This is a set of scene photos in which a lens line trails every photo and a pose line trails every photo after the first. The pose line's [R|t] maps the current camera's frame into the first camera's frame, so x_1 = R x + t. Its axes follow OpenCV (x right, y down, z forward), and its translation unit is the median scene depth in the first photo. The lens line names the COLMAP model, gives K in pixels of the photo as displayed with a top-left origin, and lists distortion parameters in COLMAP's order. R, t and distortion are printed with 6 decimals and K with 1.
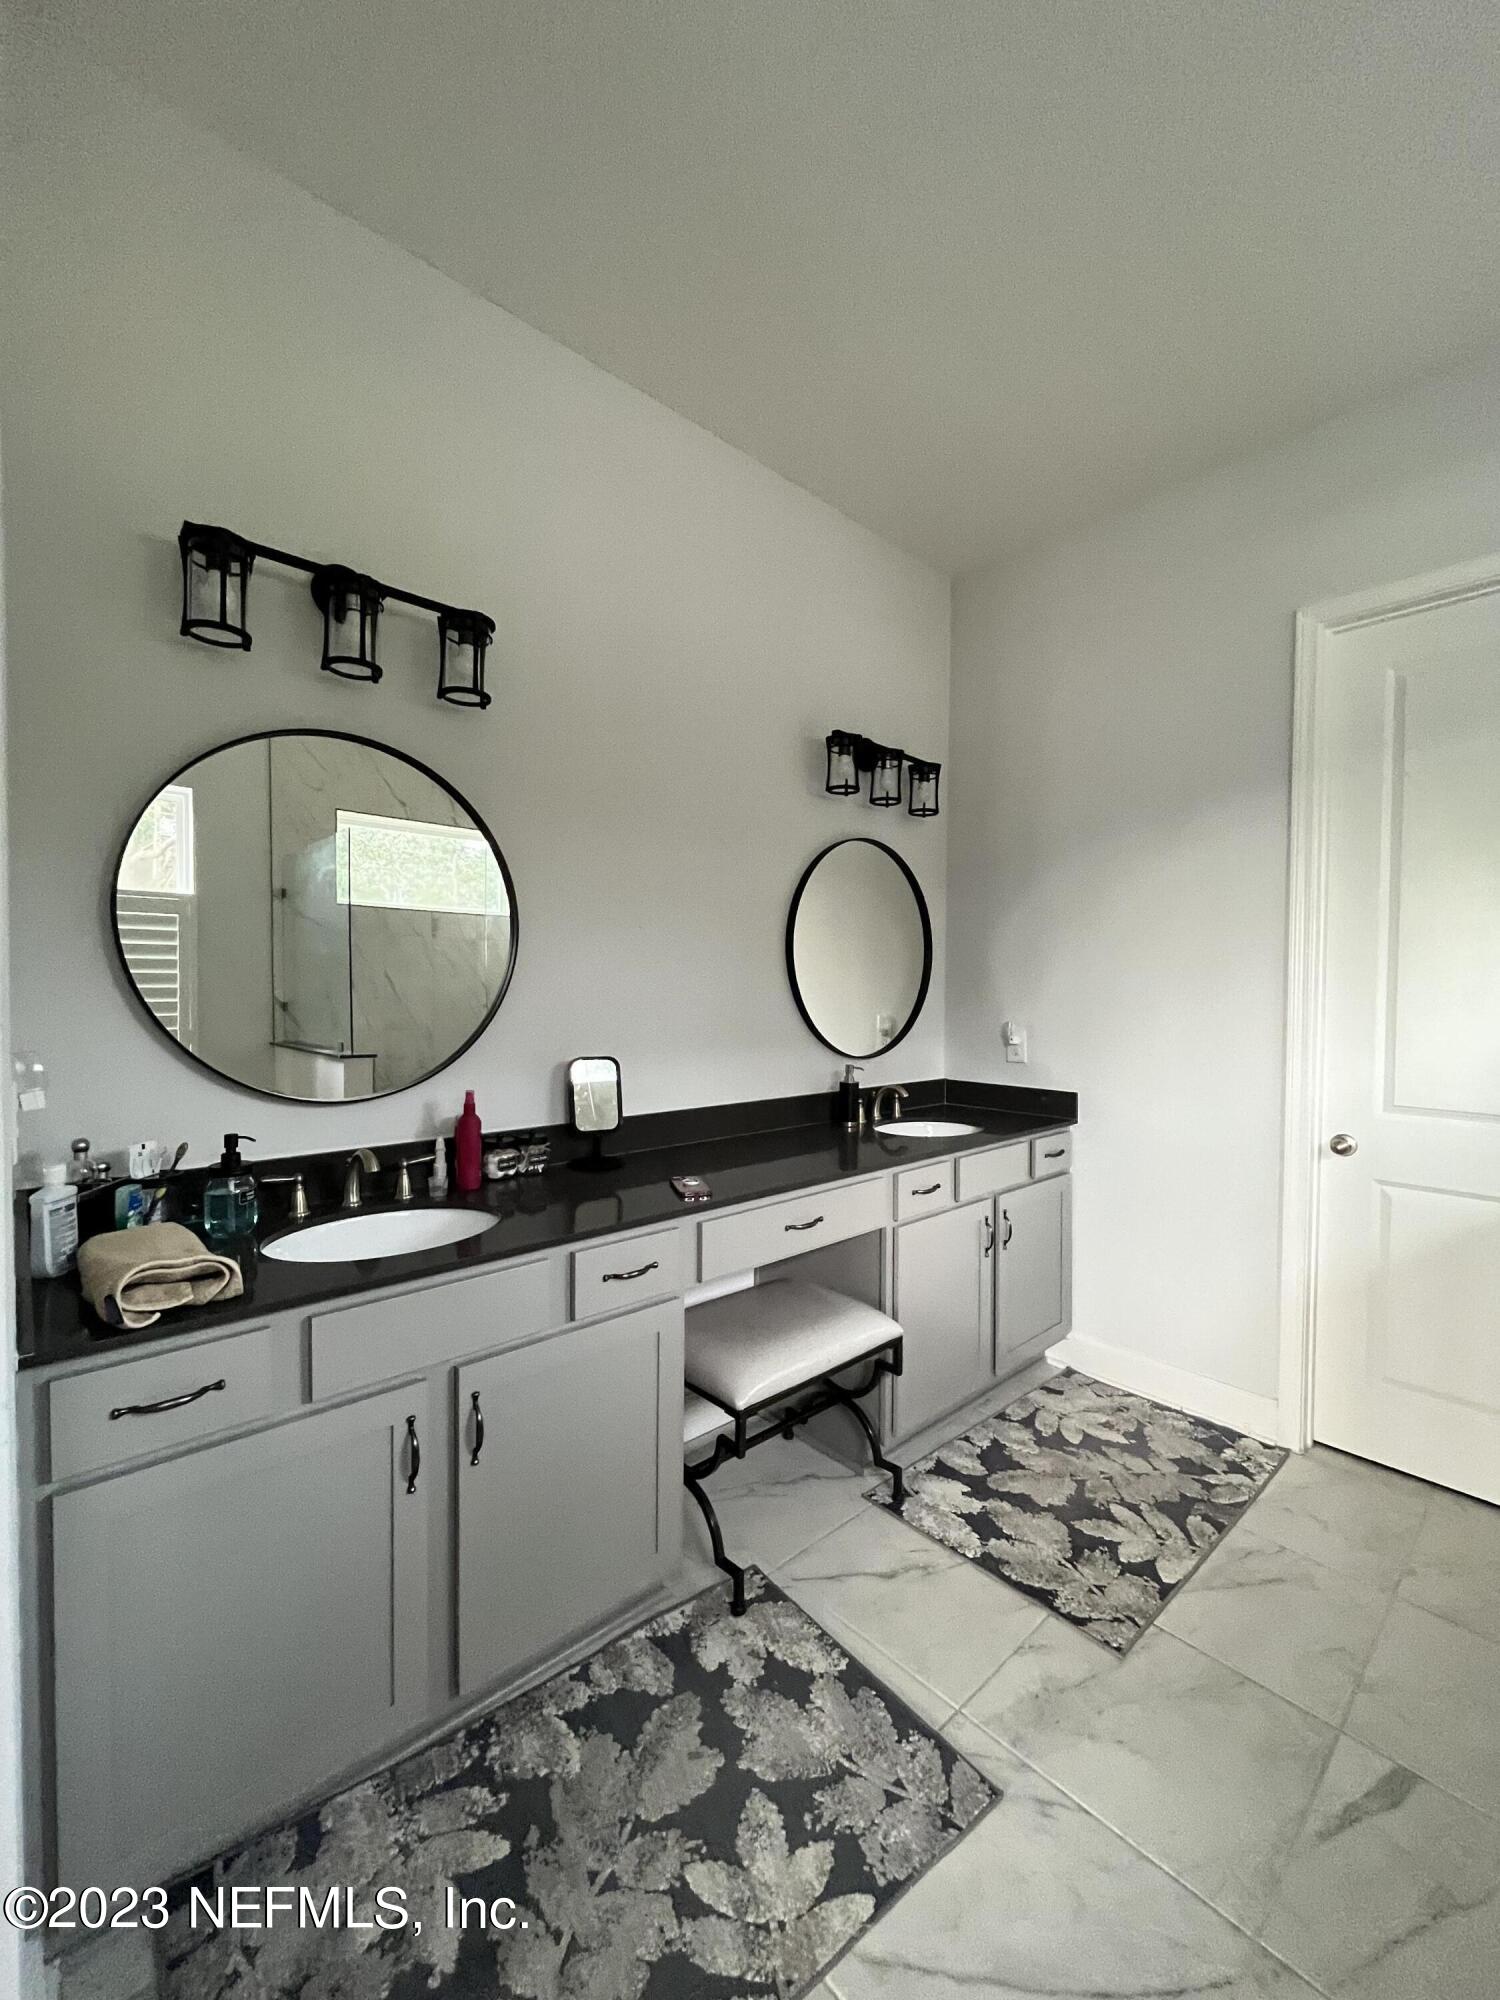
lens RADIAL K [[806.0, 0, 750.0], [0, 806.0, 1000.0], [0, 0, 1]] dist [-0.003230, -0.000337]
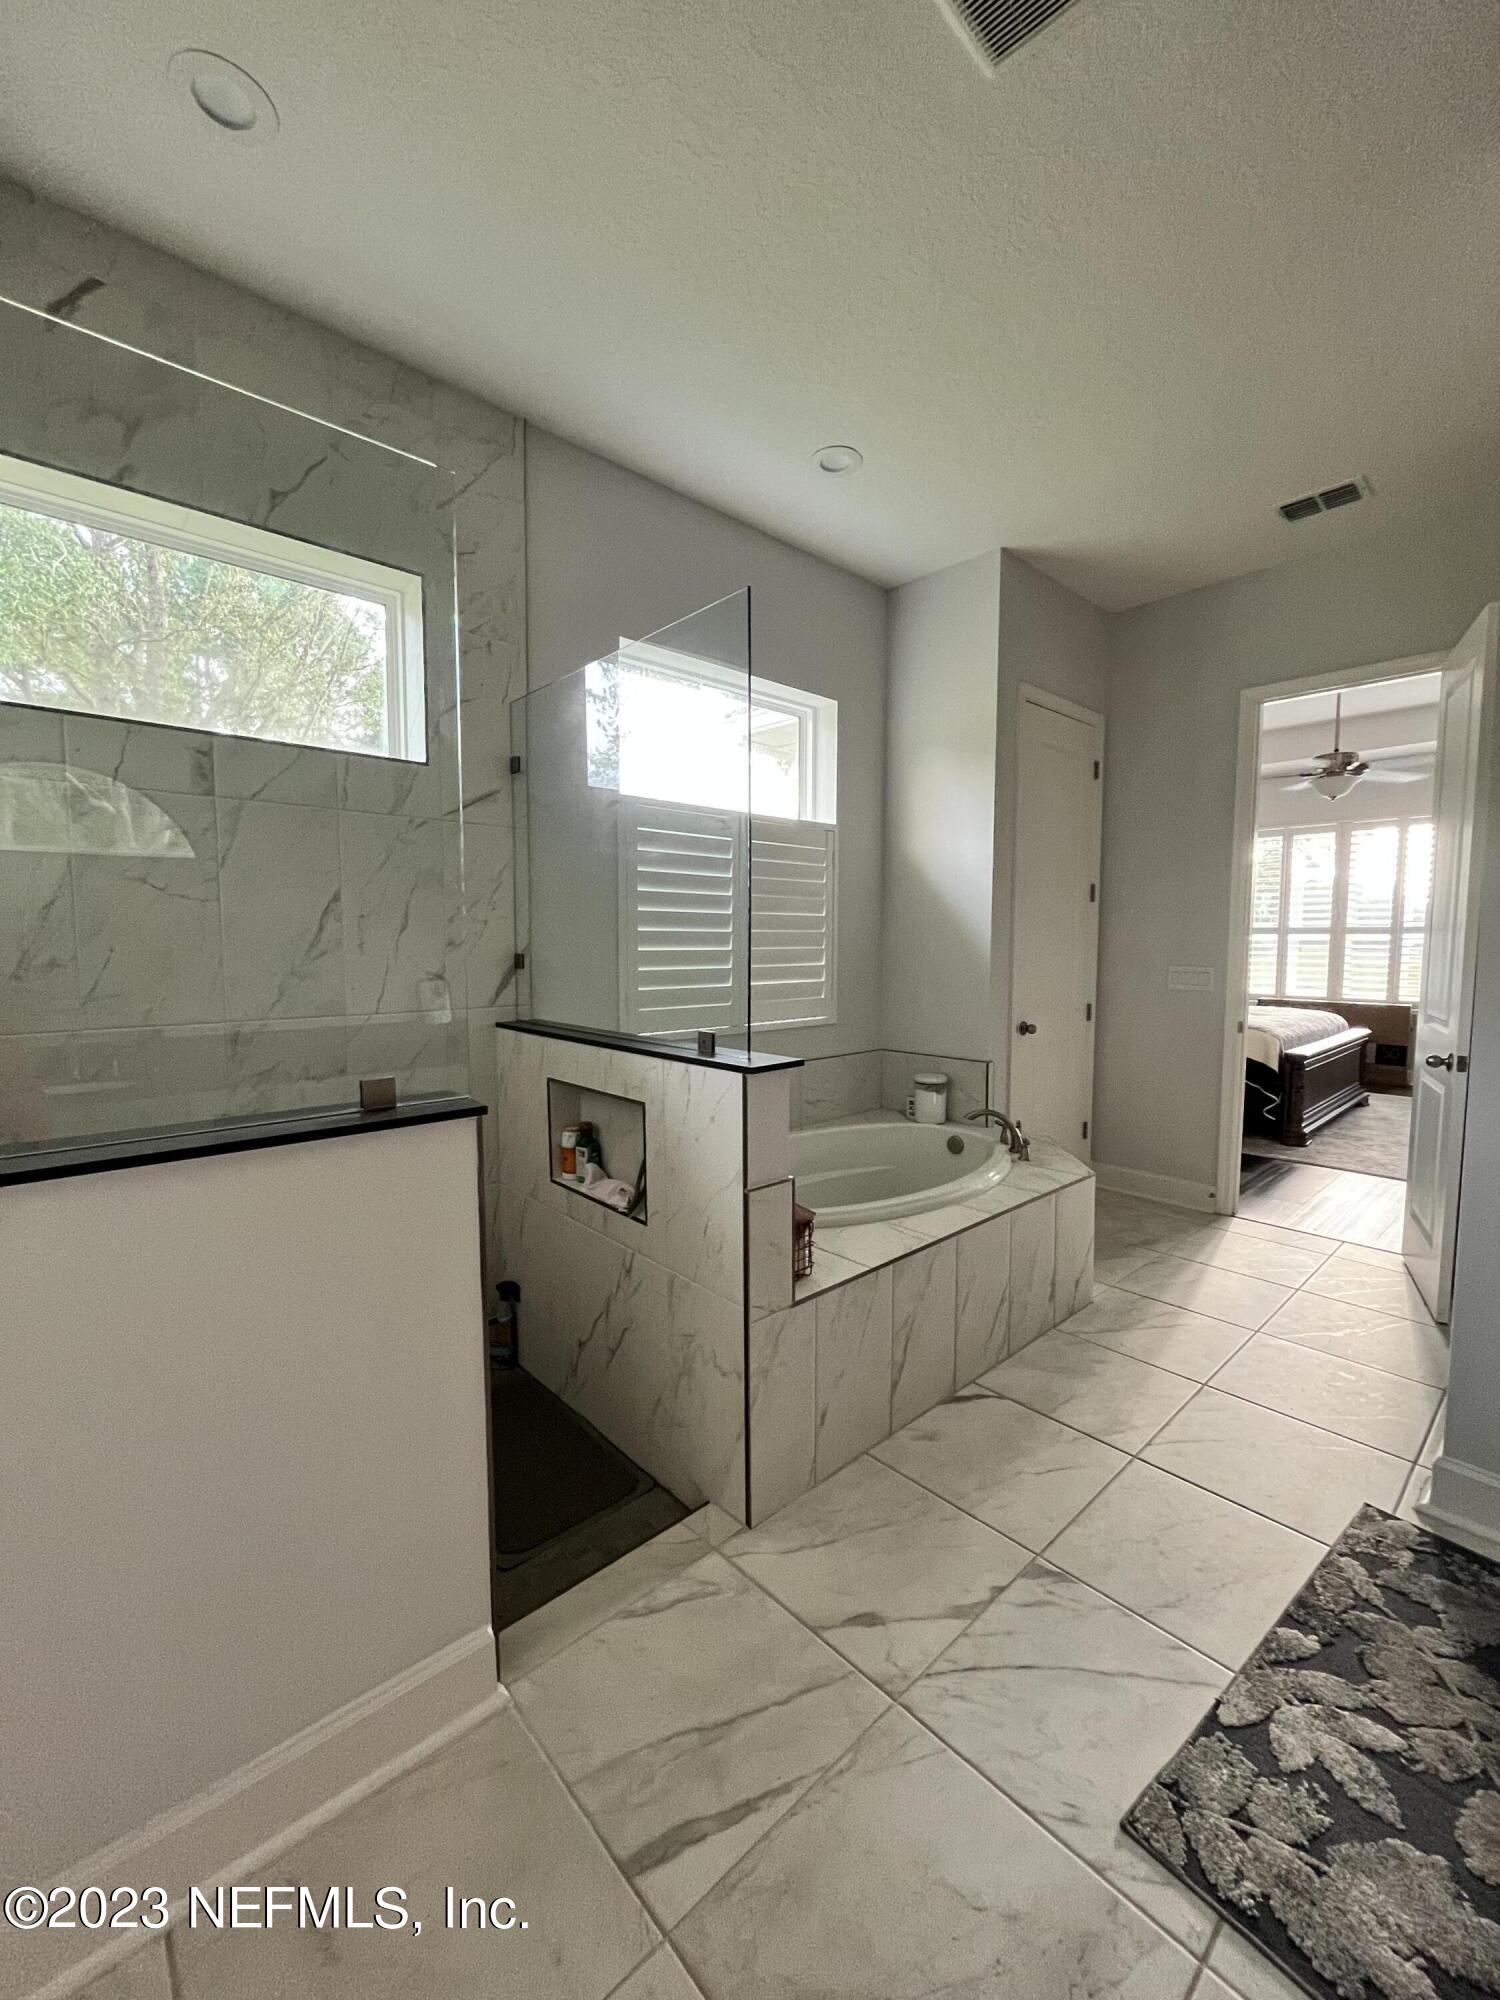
lens RADIAL K [[806.0, 0, 750.0], [0, 806.0, 1000.0], [0, 0, 1]] dist [-0.003230, -0.000337]
pose [[-0.999928, -0.011447, 0.003529, 0.483670], [-0.011099, 0.996204, 0.086334, 0.006764], [-0.004504, 0.086289, -0.996260, 1.194182]]
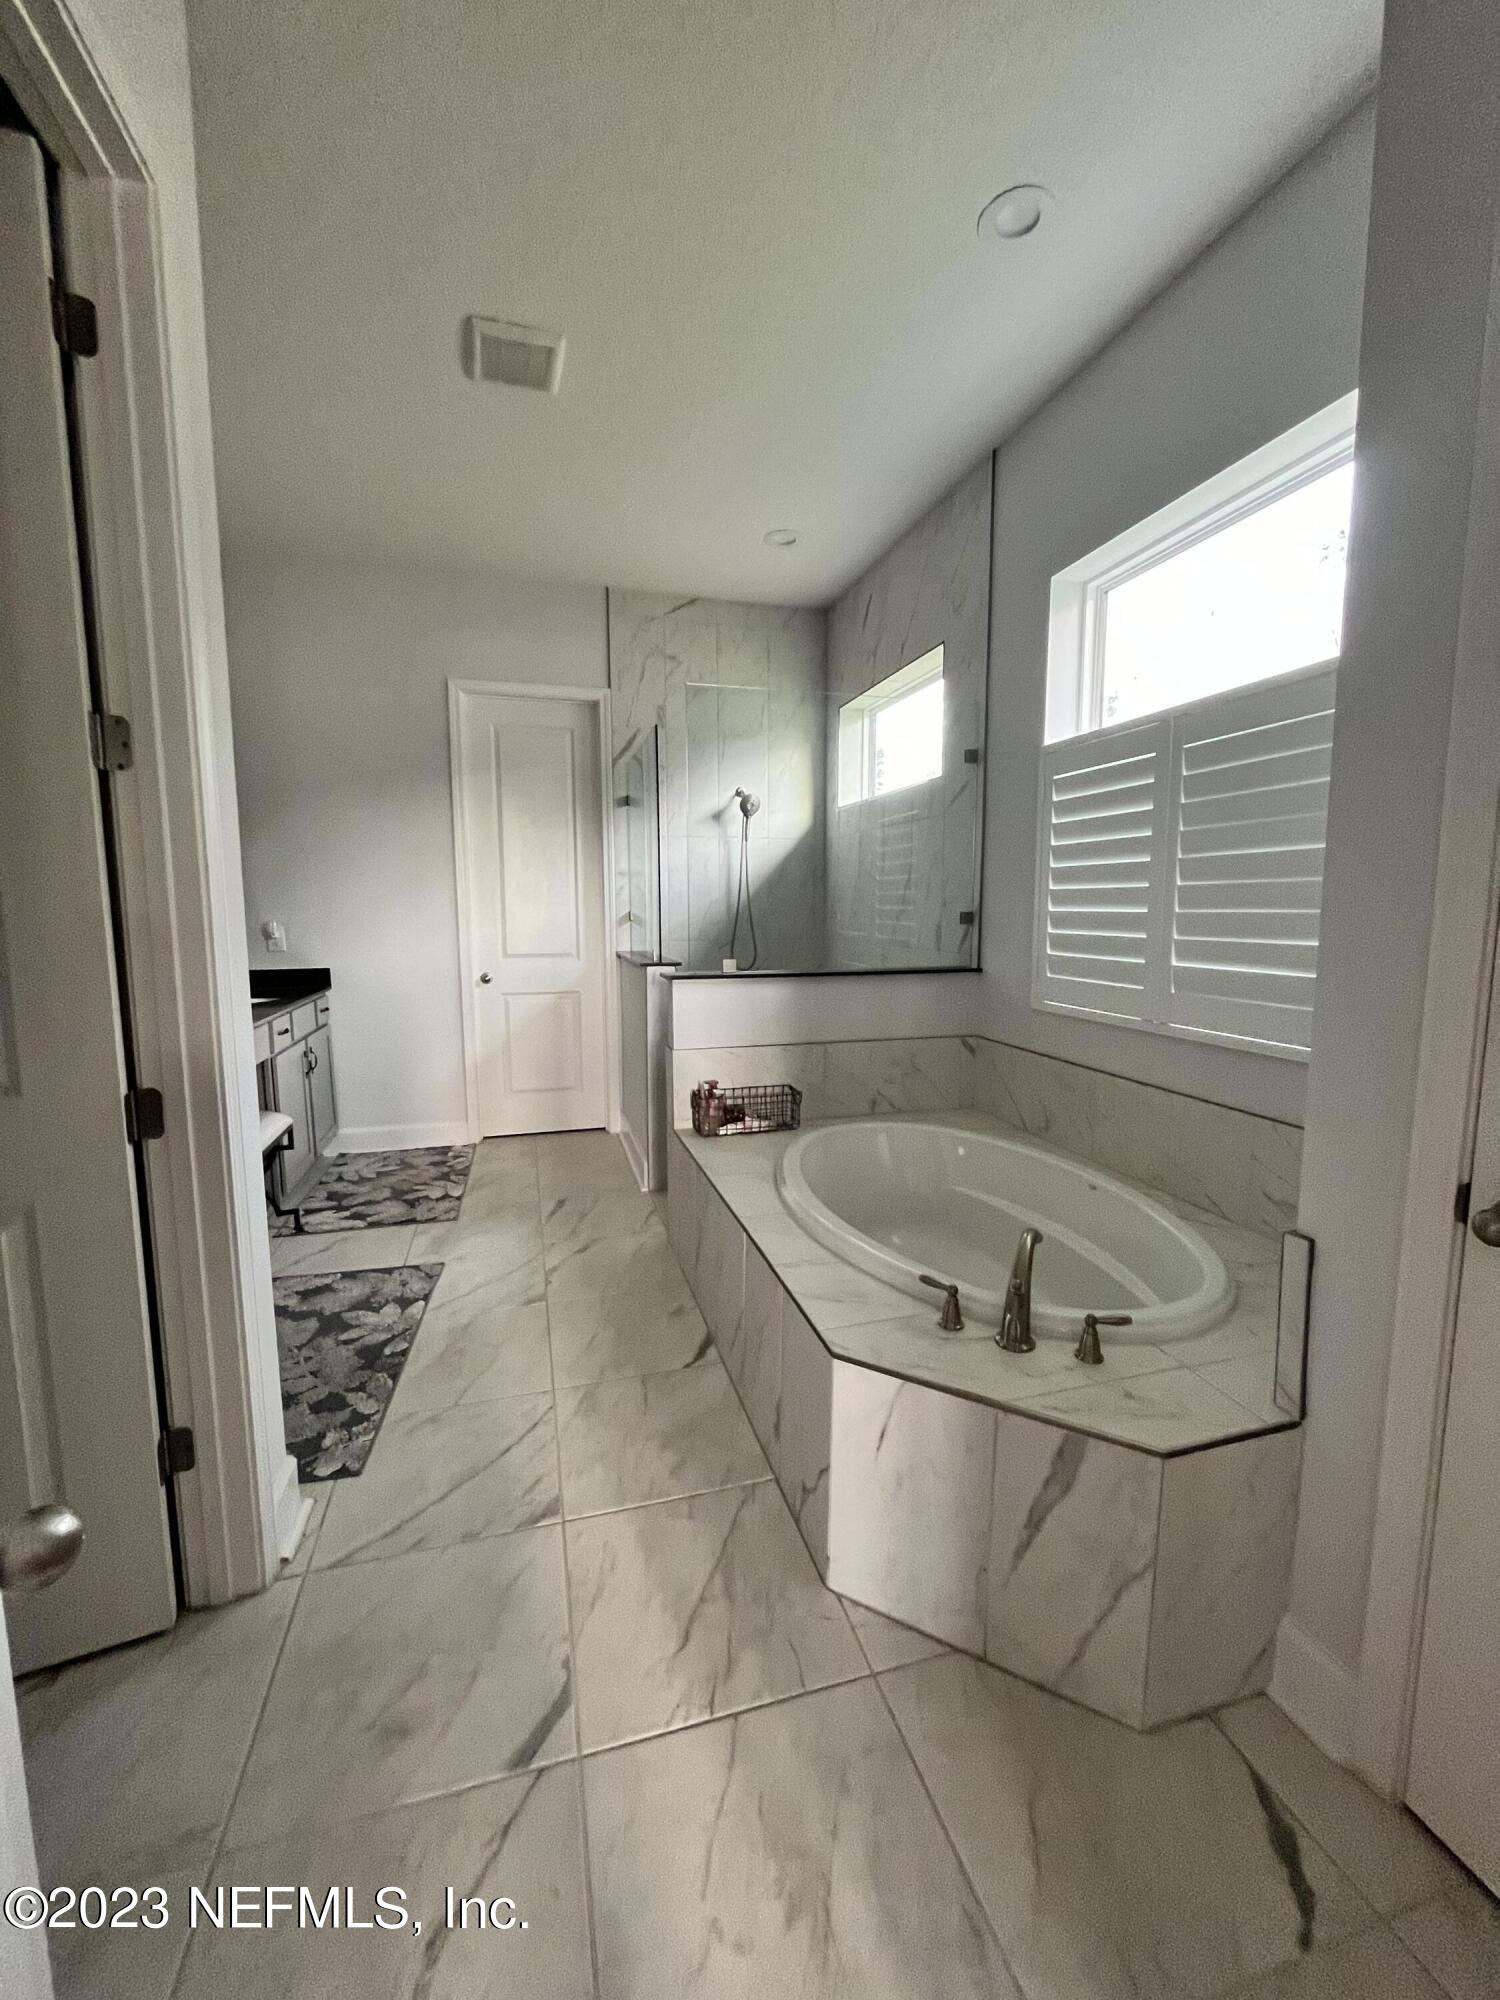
lens RADIAL K [[801.0, 0, 750.0], [0, 801.0, 1000.0], [0, 0, 1]] dist [0.000651, 0.000011]
pose [[0.446116, -0.115566, 0.887483, -0.773903], [0.021012, 0.992707, 0.118706, 0.023812], [-0.894729, -0.034308, 0.445290, -0.459072]]
